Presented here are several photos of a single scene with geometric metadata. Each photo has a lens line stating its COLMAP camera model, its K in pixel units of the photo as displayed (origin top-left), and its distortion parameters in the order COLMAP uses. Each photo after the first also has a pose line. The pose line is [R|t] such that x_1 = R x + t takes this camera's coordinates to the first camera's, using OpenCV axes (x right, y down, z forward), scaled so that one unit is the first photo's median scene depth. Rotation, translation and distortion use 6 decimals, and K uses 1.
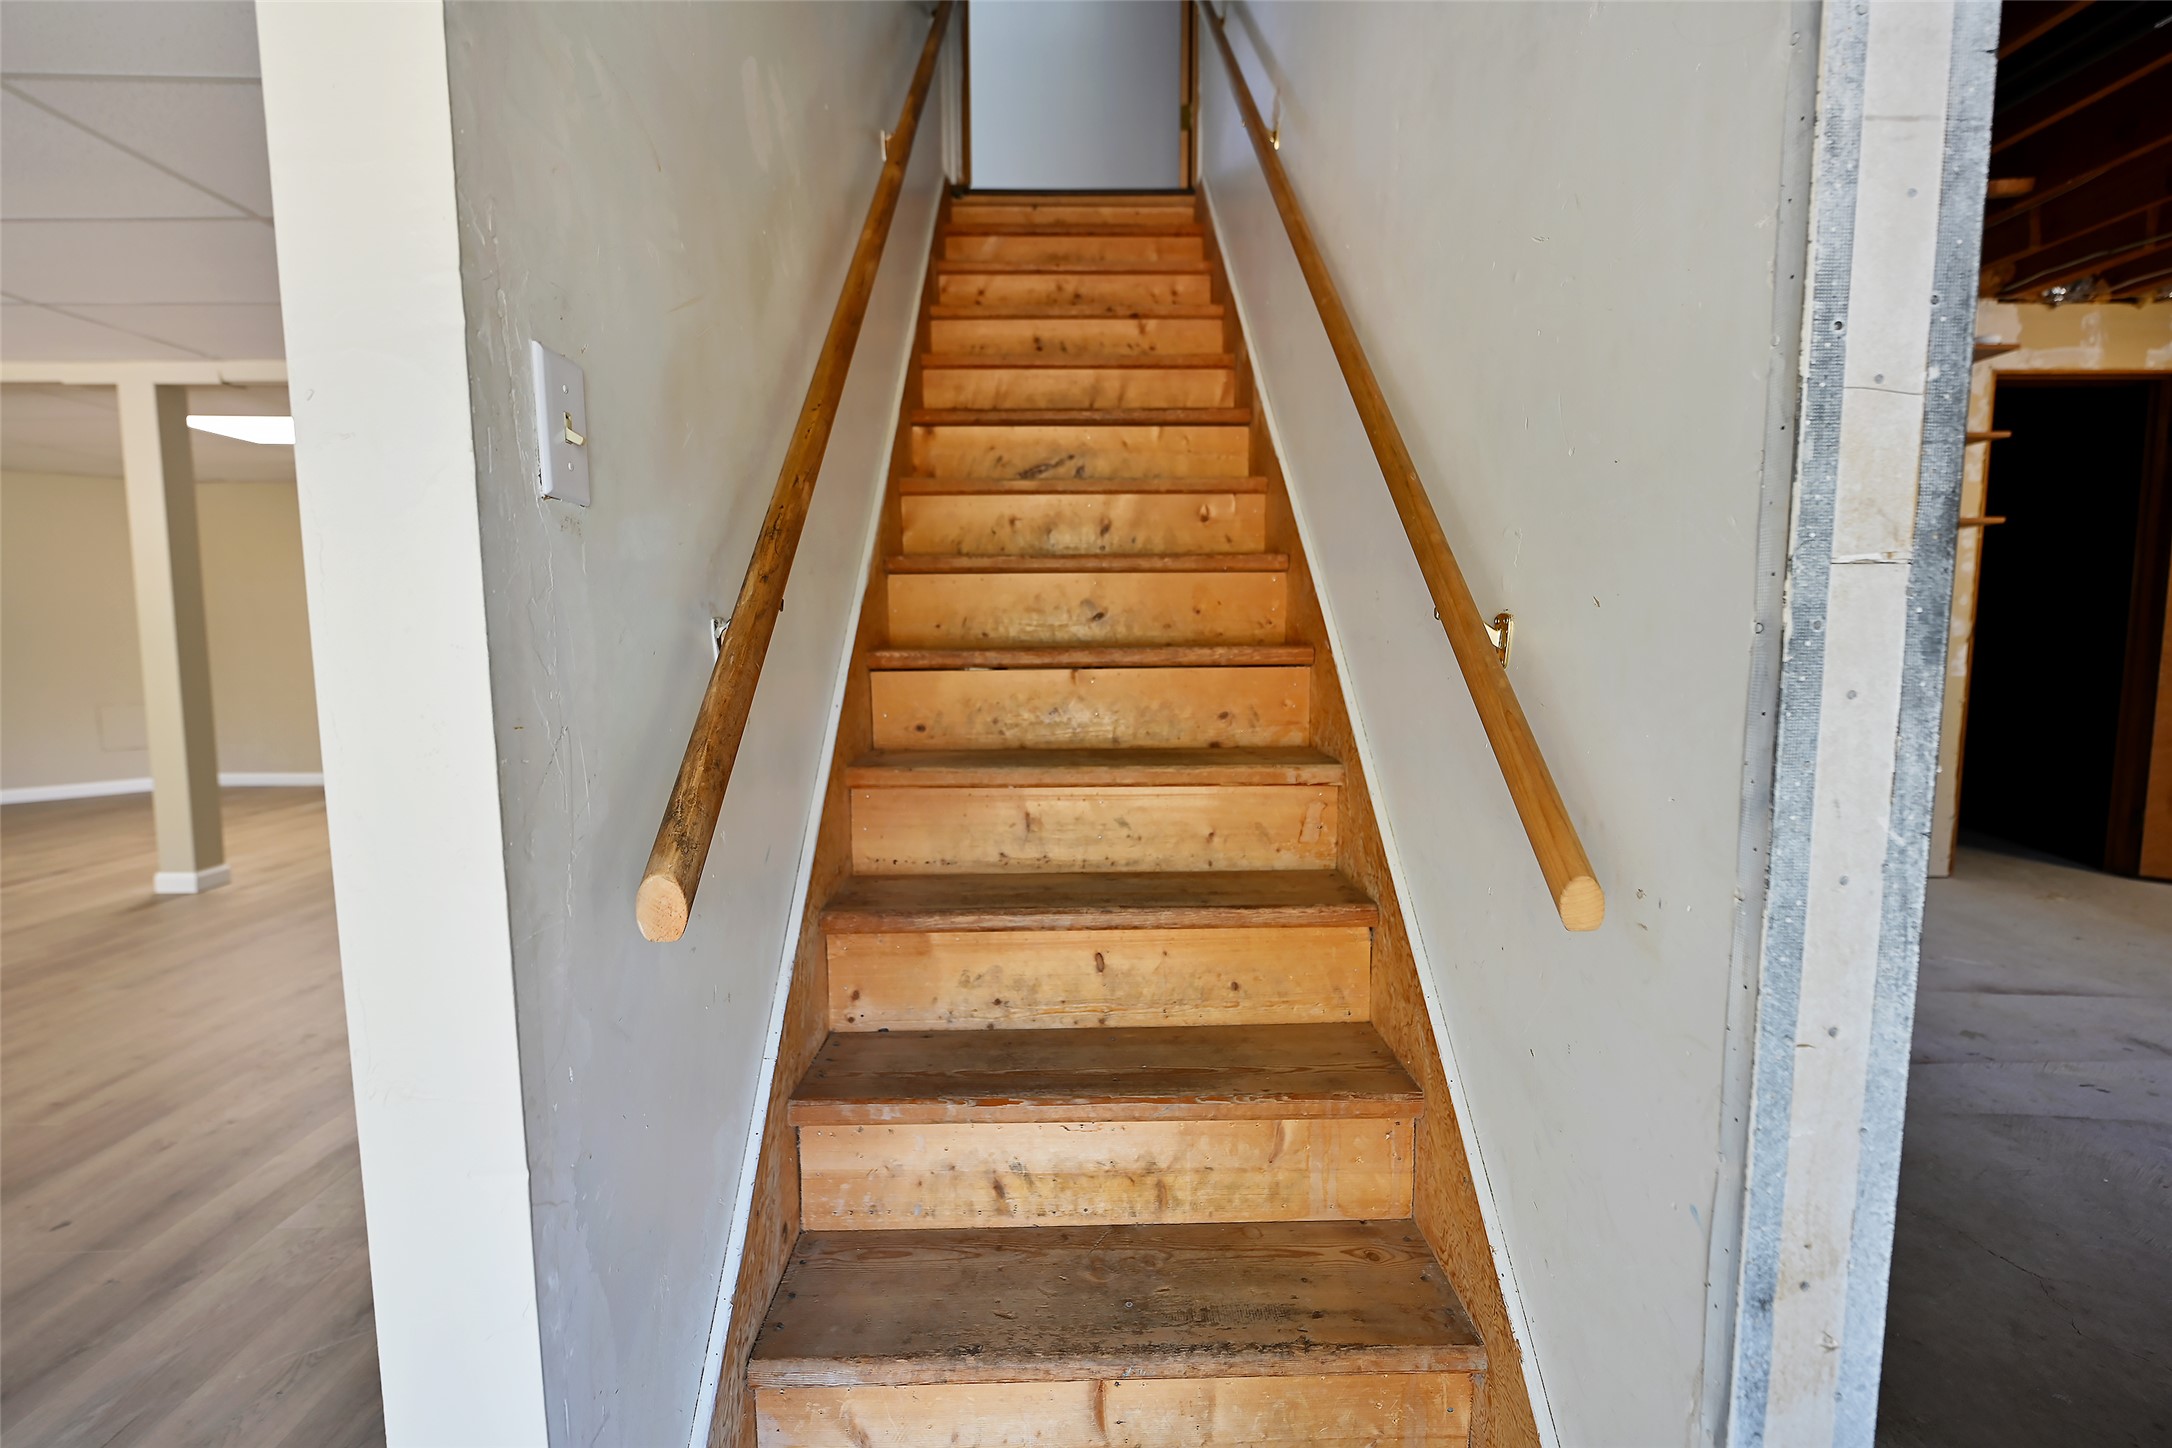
lens RADIAL K [[924.8, 0, 1086.0], [0, 924.8, 724.0], [0, 0, 1]] dist [-0.001039, -0.000114]
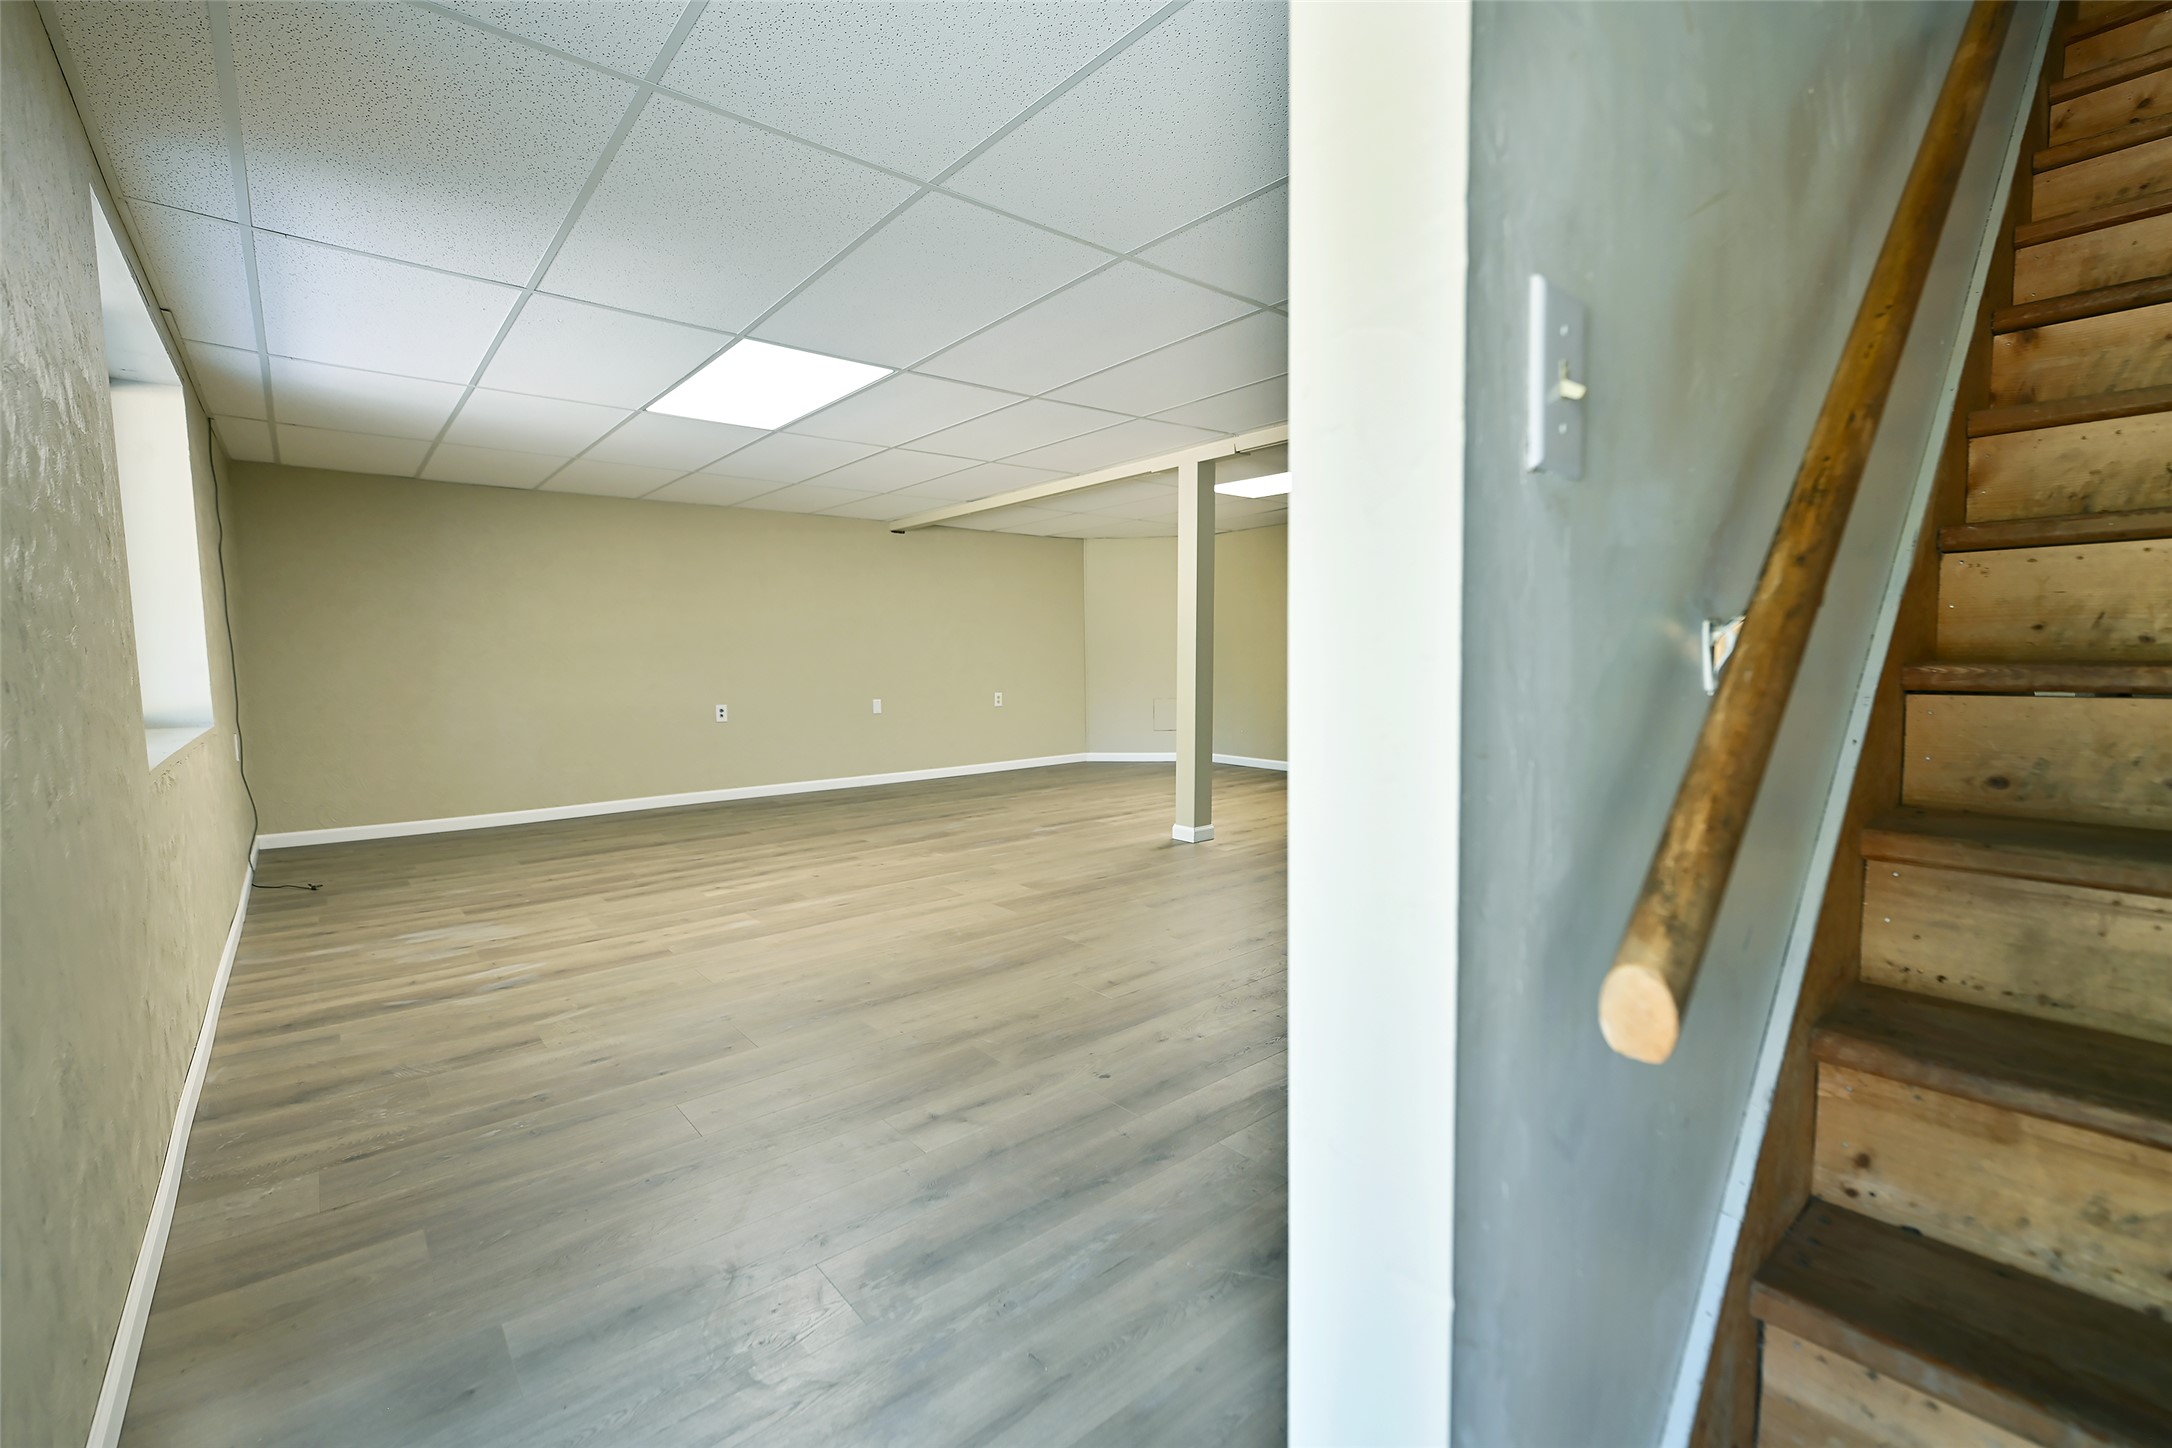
lens RADIAL K [[924.8, 0, 1086.0], [0, 924.8, 724.0], [0, 0, 1]] dist [-0.001039, -0.000114]
pose [[0.625185, 0.058193, -0.778304, -0.078382], [-0.067644, 0.997504, 0.020247, -0.006567], [0.777540, 0.039989, 0.627561, 0.084171]]
